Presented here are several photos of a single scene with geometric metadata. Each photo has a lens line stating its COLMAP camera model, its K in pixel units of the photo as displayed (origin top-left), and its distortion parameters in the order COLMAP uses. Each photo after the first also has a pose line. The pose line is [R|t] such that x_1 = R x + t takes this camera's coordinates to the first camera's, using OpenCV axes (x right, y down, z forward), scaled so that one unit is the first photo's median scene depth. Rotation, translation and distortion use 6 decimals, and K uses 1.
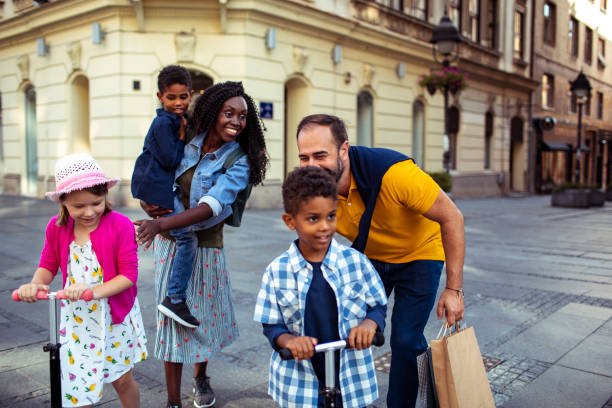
lens RADIAL K [[643.3, 0, 295.8], [0, 643.3, 193.6], [0, 0, 1]] dist [-0.042182, 0.000000]
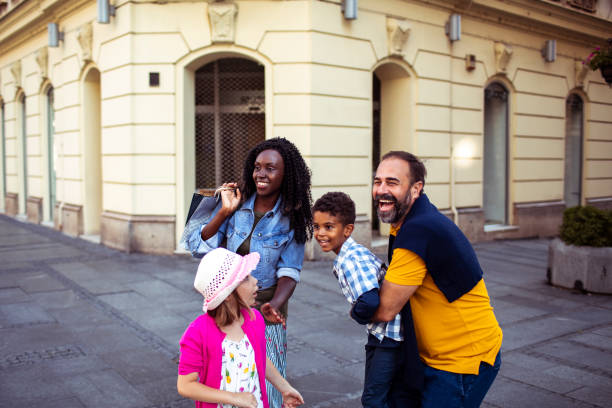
lens RADIAL K [[643.3, 0, 279.6], [0, 643.3, 192.4], [0, 0, 1]] dist [-0.042182, 0.000000]
pose [[0.977548, 0.007930, -0.210561, 0.028665], [-0.009119, 0.999947, -0.004677, -0.039820], [0.210513, 0.006492, 0.977569, 0.314228]]
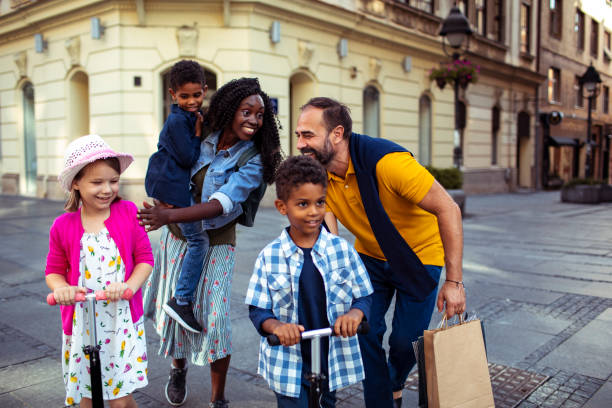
lens RADIAL K [[643.3, 0, 296.7], [0, 643.3, 193.7], [0, 0, 1]] dist [-0.042182, 0.000000]
pose [[0.999970, -0.007581, 0.001580, -0.009363], [0.007573, 0.999958, 0.005122, -0.001761], [-0.001619, -0.005110, 0.999986, 0.025777]]
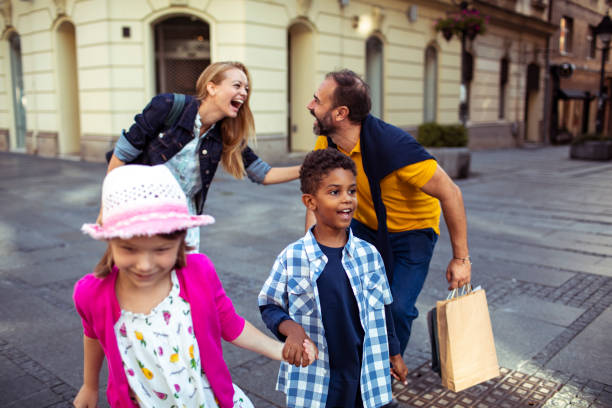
lens RADIAL K [[643.3, 0, 297.1], [0, 643.3, 199.3], [0, 0, 1]] dist [-0.042182, 0.000000]
pose [[0.999972, -0.004873, -0.005655, 0.000031], [0.005370, 0.995803, 0.091364, -0.011700], [0.005186, -0.091392, 0.995802, 0.060721]]
